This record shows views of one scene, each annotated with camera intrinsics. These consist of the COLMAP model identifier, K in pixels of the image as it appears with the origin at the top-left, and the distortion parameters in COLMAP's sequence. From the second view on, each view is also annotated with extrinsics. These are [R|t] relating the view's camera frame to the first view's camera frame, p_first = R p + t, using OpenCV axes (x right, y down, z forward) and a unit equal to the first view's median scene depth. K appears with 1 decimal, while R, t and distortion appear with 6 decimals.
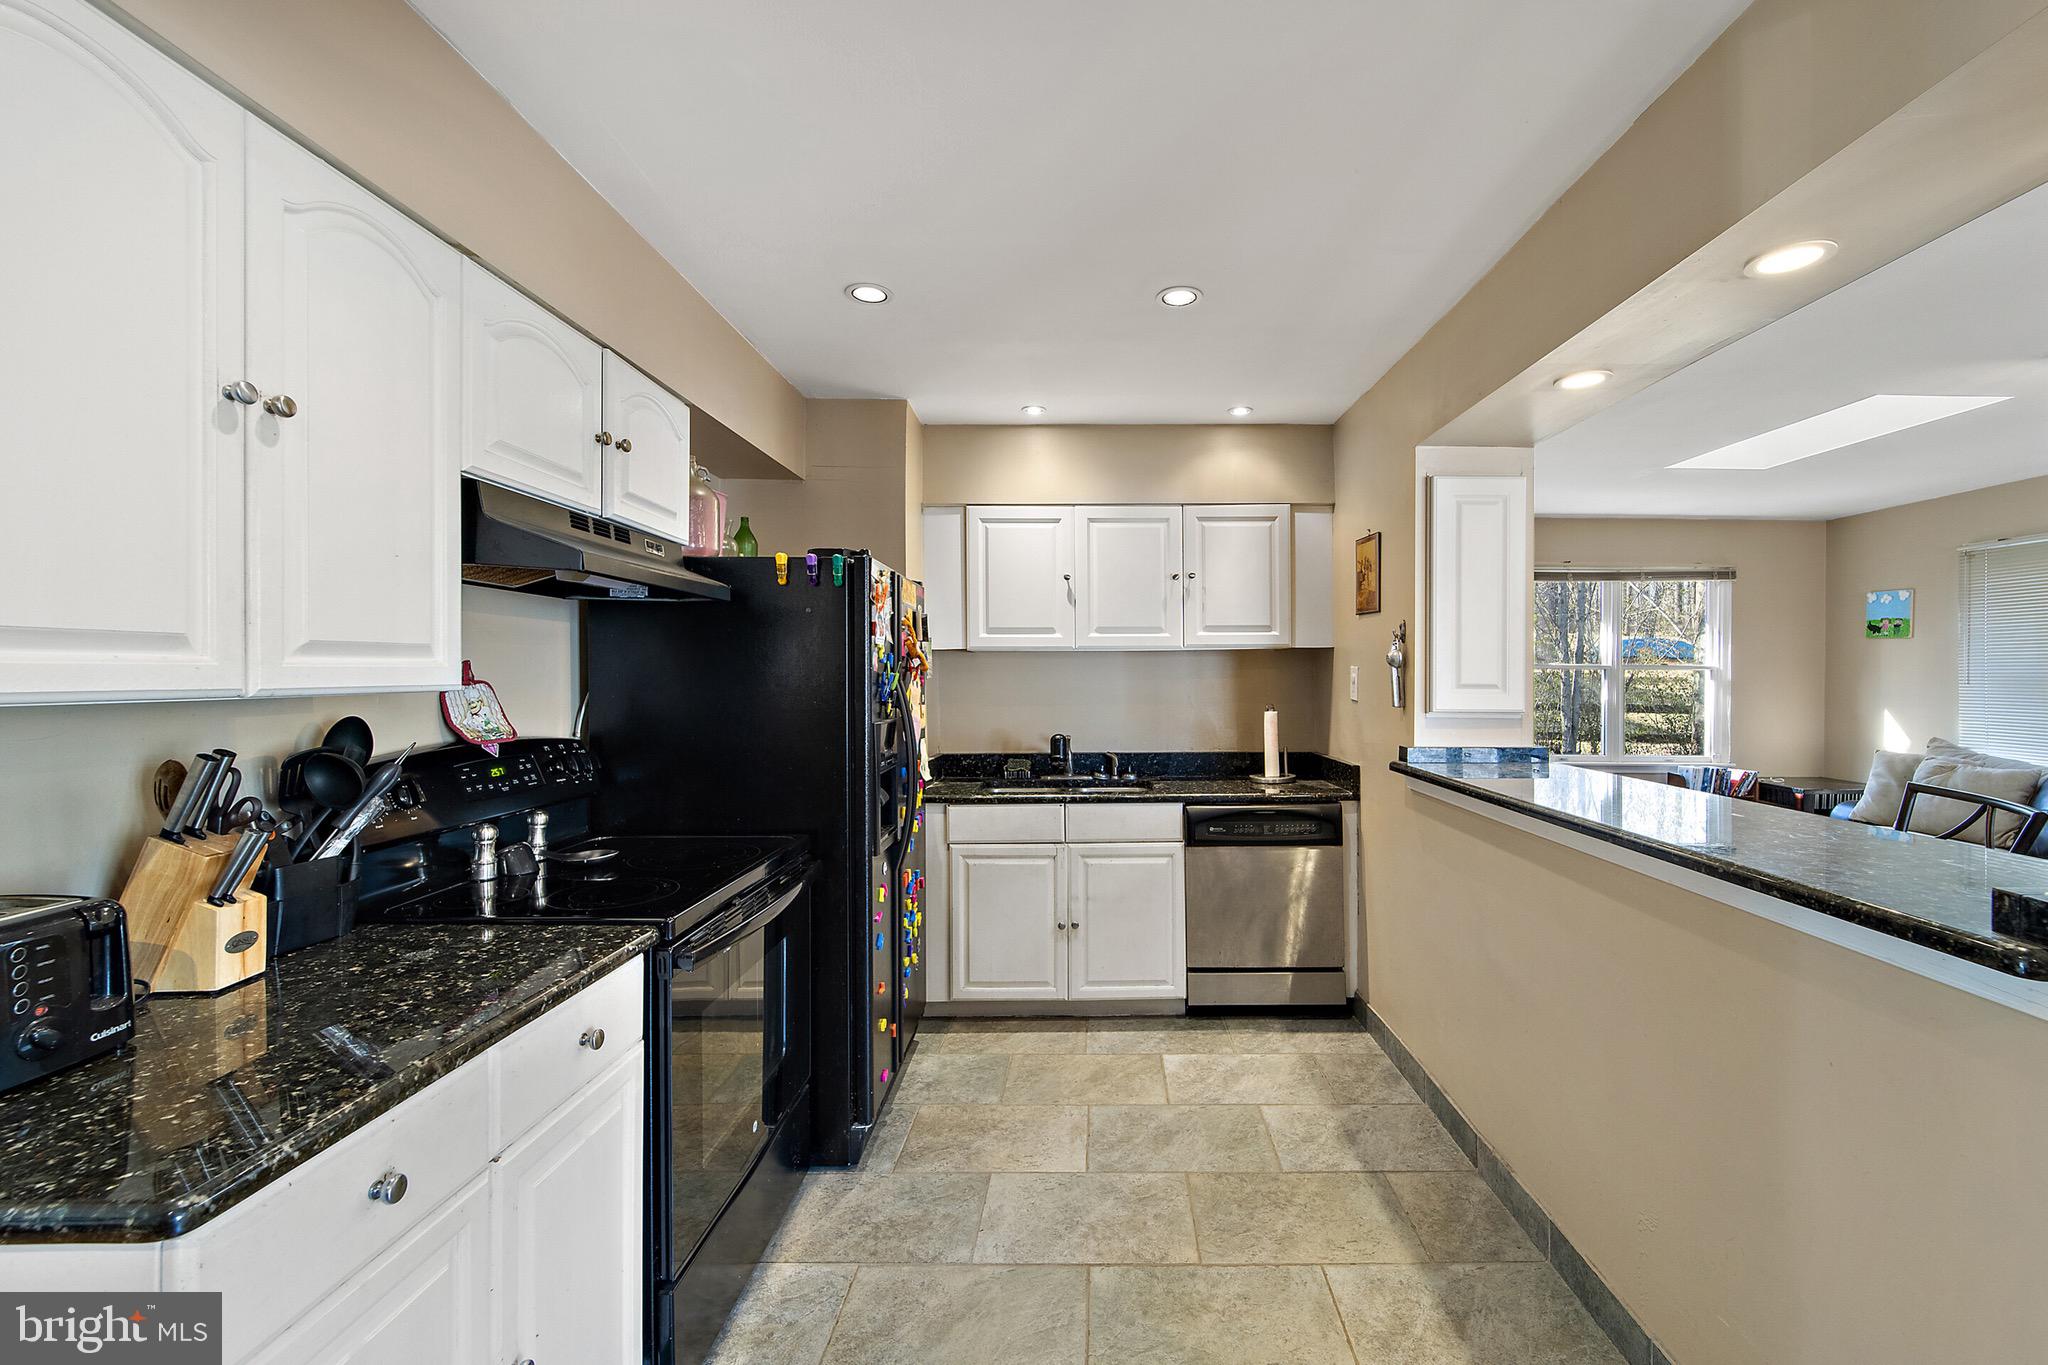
lens RADIAL K [[844.1, 0, 1094.0], [0, 844.1, 676.3], [0, 0, 1]] dist [-0.000543, -0.000424]
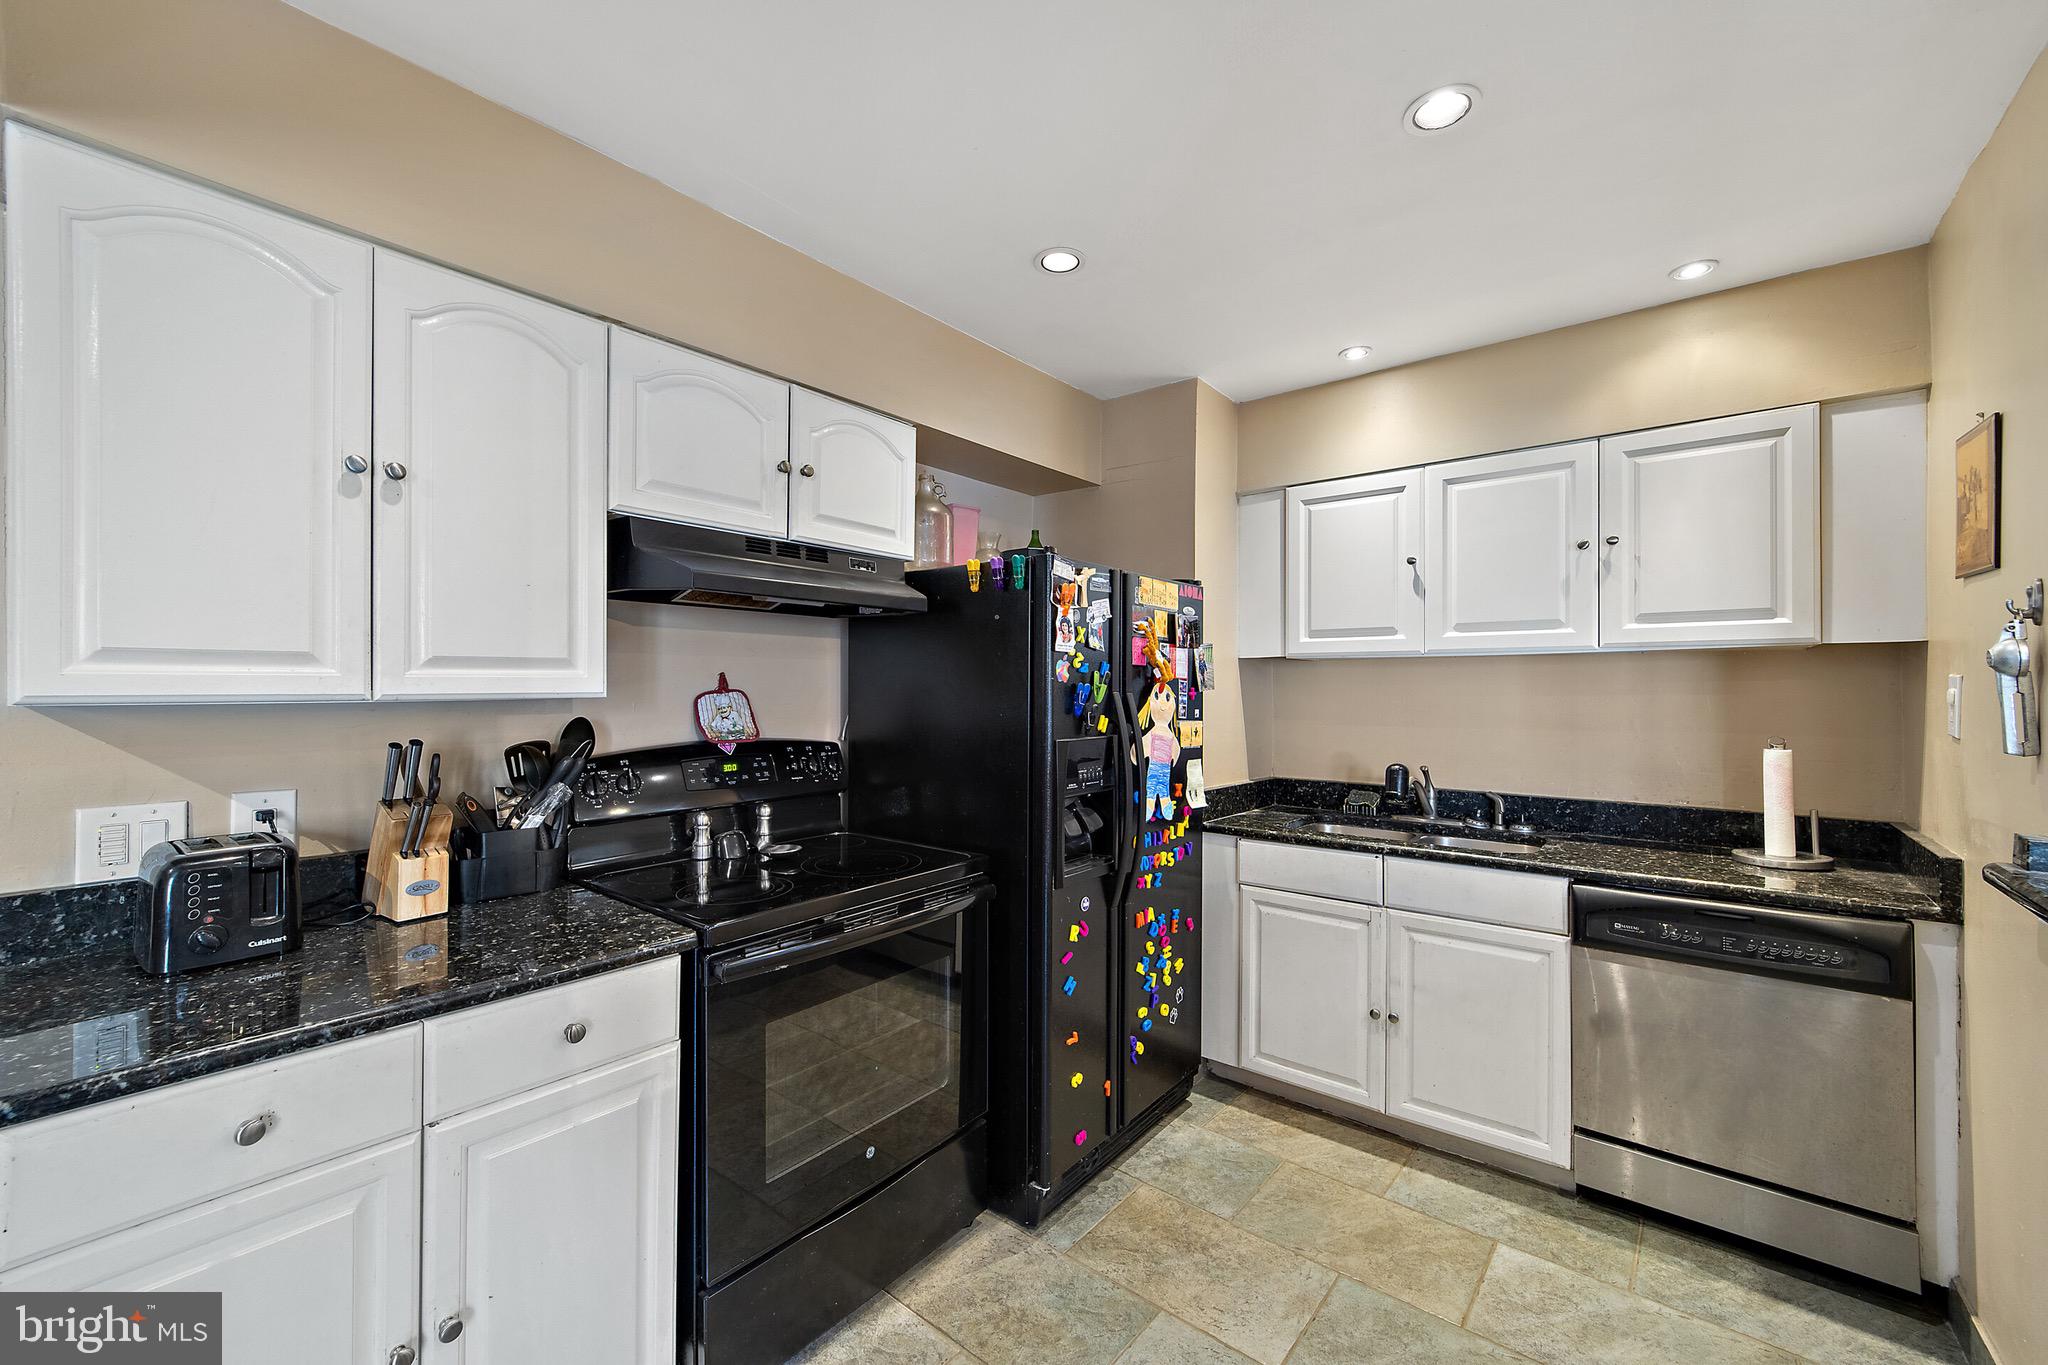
lens RADIAL K [[815.0, 0, 1022.9], [0, 815.0, 687.2], [0, 0, 1]] dist [0.001040, -0.000568]
pose [[0.770920, 0.004844, -0.636914, 0.192616], [-0.005629, 0.999984, 0.000793, -0.000858], [0.636907, 0.002974, 0.770935, 0.230682]]
